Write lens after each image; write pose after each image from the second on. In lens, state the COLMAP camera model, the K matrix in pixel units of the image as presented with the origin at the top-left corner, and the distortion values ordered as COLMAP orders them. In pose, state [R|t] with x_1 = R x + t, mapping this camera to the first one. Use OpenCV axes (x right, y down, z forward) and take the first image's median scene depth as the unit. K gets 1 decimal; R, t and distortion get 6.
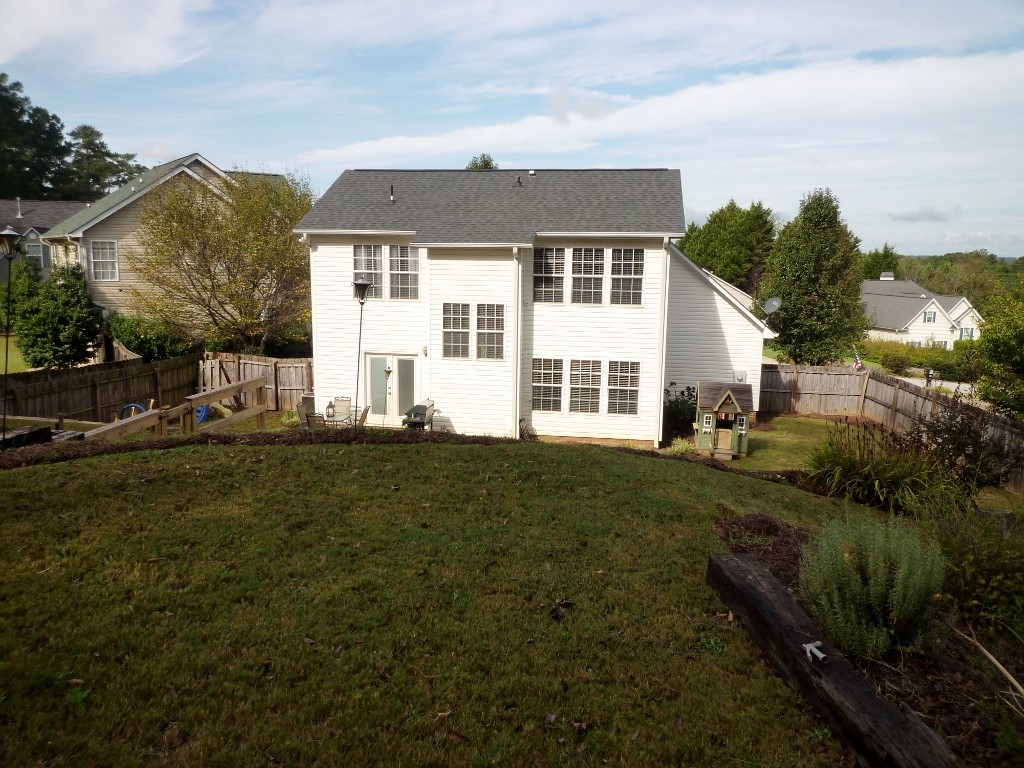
lens RADIAL K [[748.9, 0, 512.3], [0, 748.9, 379.4], [0, 0, 1]] dist [-0.000186, -0.035098]
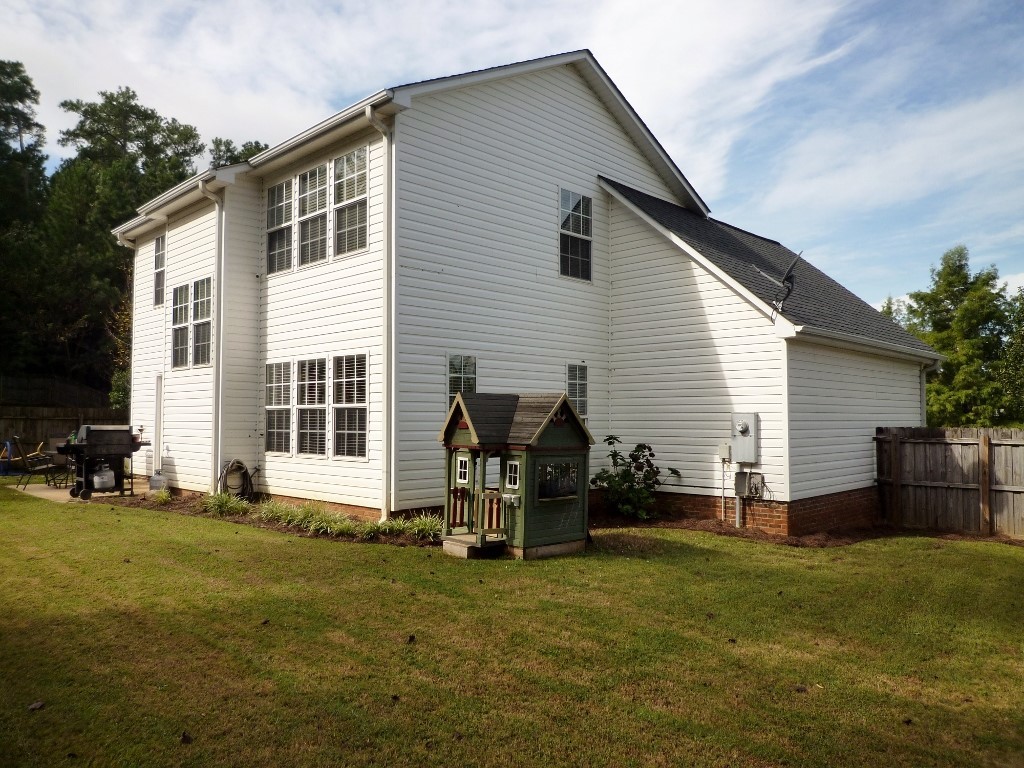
lens RADIAL K [[748.9, 0, 514.0], [0, 748.9, 388.5], [0, 0, 1]] dist [-0.000186, -0.035098]
pose [[0.816863, -0.037320, -0.575623, 0.551960], [-0.083211, 0.979844, -0.181611, 0.086225], [0.570799, 0.196249, 0.797292, 0.639548]]
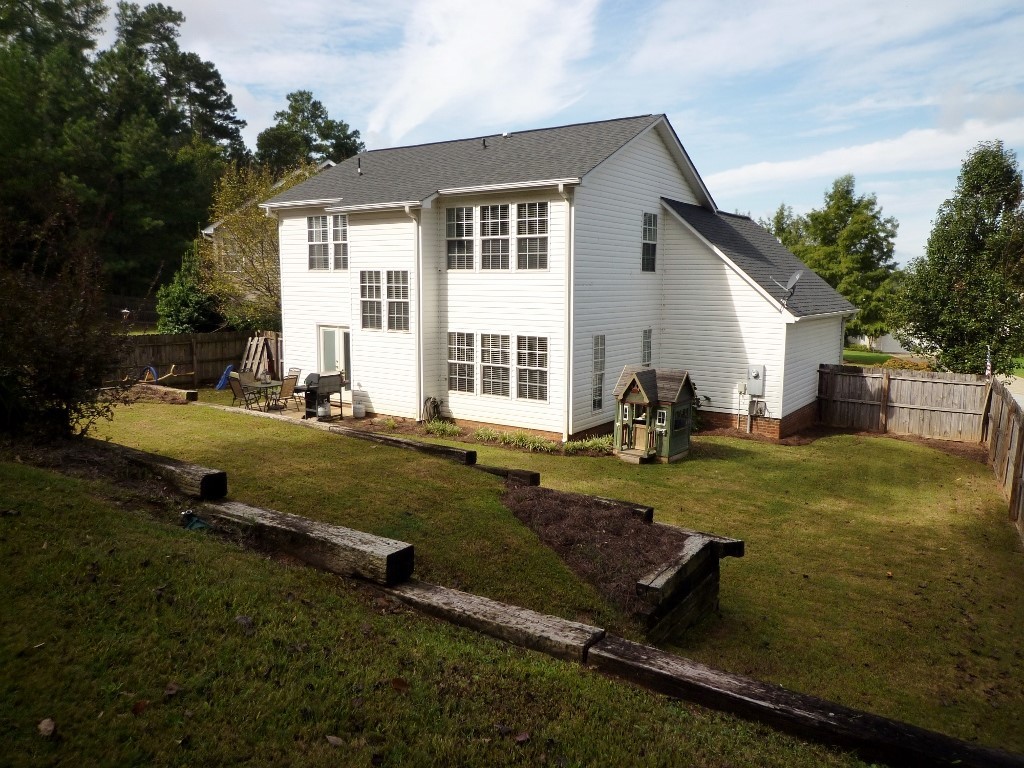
lens RADIAL K [[748.9, 0, 513.3], [0, 748.9, 381.7], [0, 0, 1]] dist [-0.000186, -0.035098]
pose [[0.900231, 0.049344, -0.432607, 0.497592], [-0.064375, 0.997722, -0.020158, 0.045153], [0.430627, 0.045996, 0.901357, 0.226883]]
